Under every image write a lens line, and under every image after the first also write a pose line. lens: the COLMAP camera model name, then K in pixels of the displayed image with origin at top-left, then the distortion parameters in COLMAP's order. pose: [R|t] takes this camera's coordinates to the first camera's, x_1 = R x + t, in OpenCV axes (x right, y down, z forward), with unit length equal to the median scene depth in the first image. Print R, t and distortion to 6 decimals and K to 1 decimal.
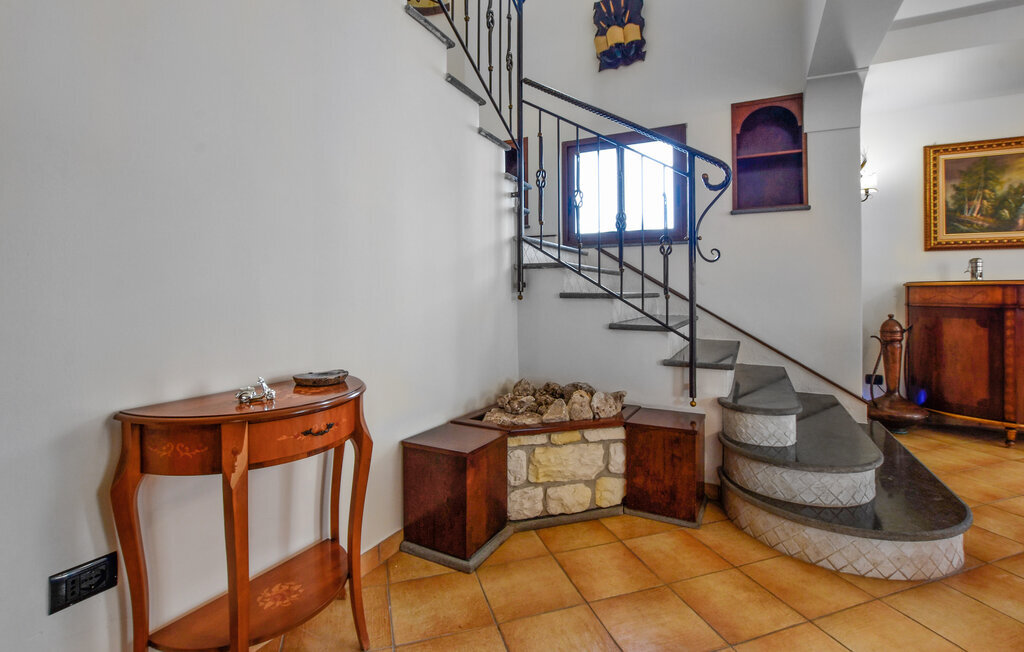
lens RADIAL K [[464.1, 0, 513.0], [0, 464.1, 288.0], [0, 0, 1]] dist [-0.046205, 0.011638]
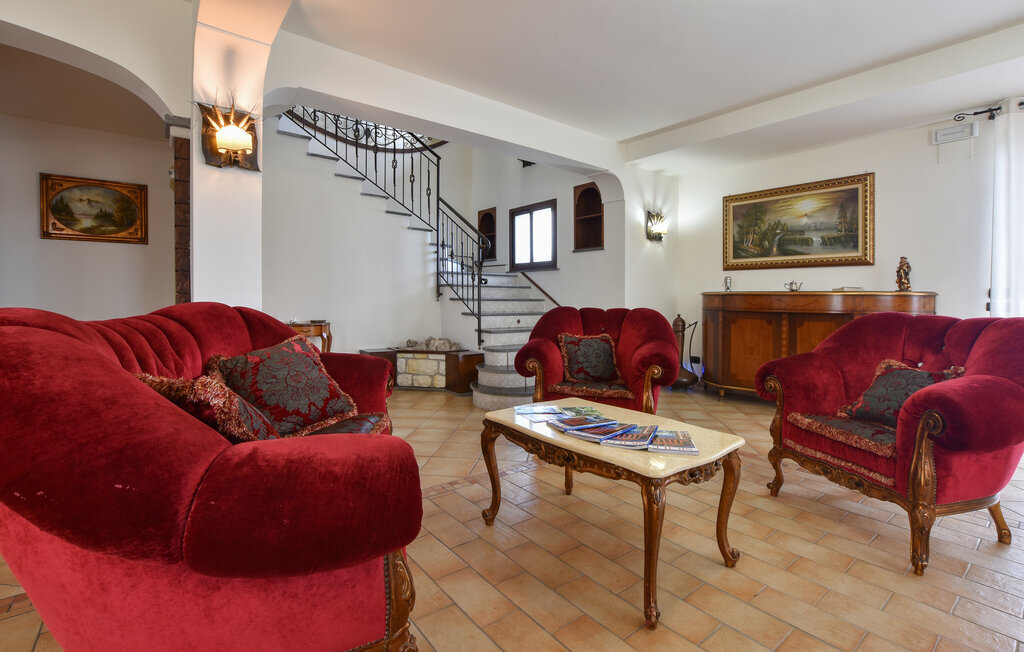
lens RADIAL K [[459.1, 0, 516.0], [0, 459.1, 306.3], [0, 0, 1]] dist [-0.028689, 0.000156]
pose [[0.910304, 0.013941, -0.413706, 1.216617], [-0.002706, 0.999612, 0.027729, -0.010644], [0.413932, -0.024122, 0.909988, -0.780593]]
